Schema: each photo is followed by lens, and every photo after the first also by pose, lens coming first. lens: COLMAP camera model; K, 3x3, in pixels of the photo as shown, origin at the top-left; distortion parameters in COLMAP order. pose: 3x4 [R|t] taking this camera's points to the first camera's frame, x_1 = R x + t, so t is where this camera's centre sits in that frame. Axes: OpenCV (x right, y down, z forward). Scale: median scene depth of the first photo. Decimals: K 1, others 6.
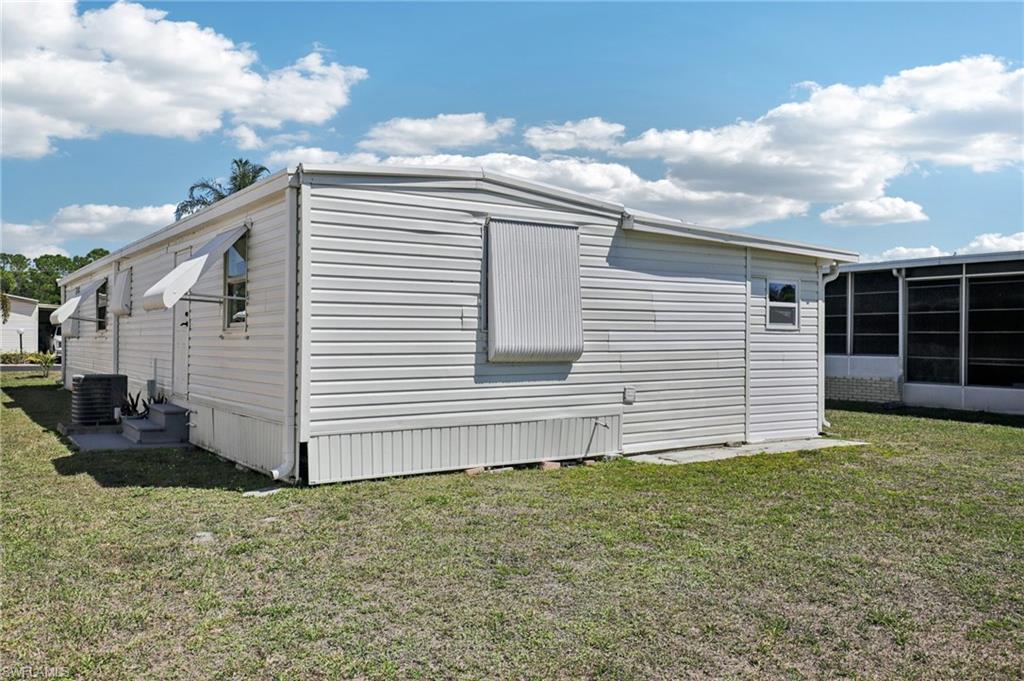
lens RADIAL K [[844.8, 0, 512.0], [0, 844.8, 340.5], [0, 0, 1]] dist [0.002607, 0.000486]
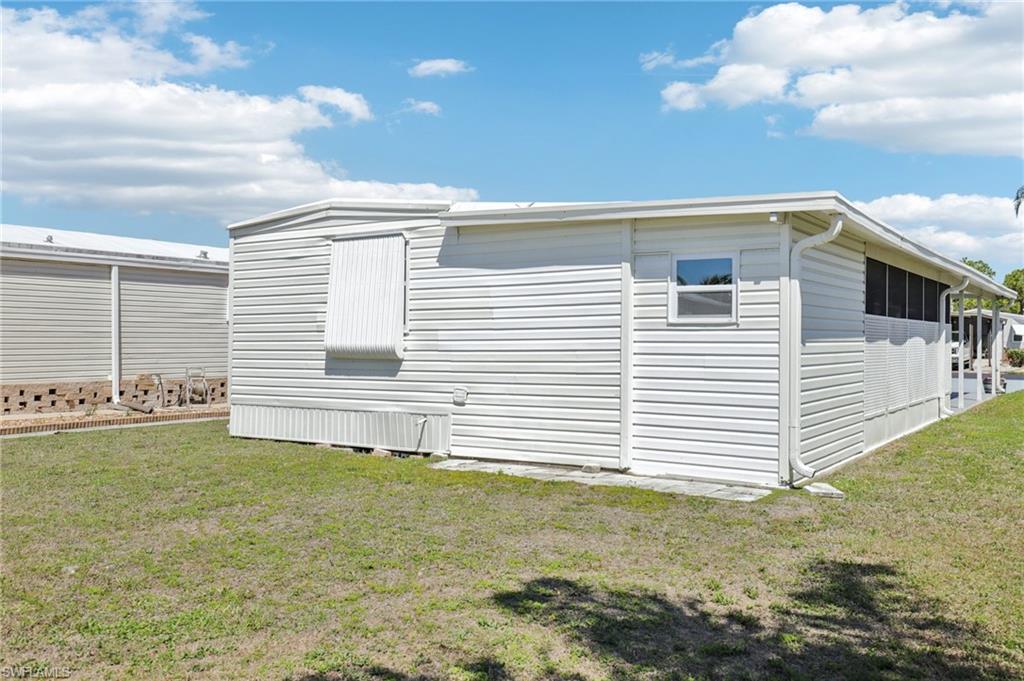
lens RADIAL K [[877.2, 0, 512.0], [0, 877.2, 340.5], [0, 0, 1]] dist [0.006419, 0.004589]
pose [[0.388886, -0.008252, -0.921249, 1.129958], [-0.004375, 0.999932, -0.010804, 0.011905], [0.921276, 0.008232, 0.388823, 0.686562]]
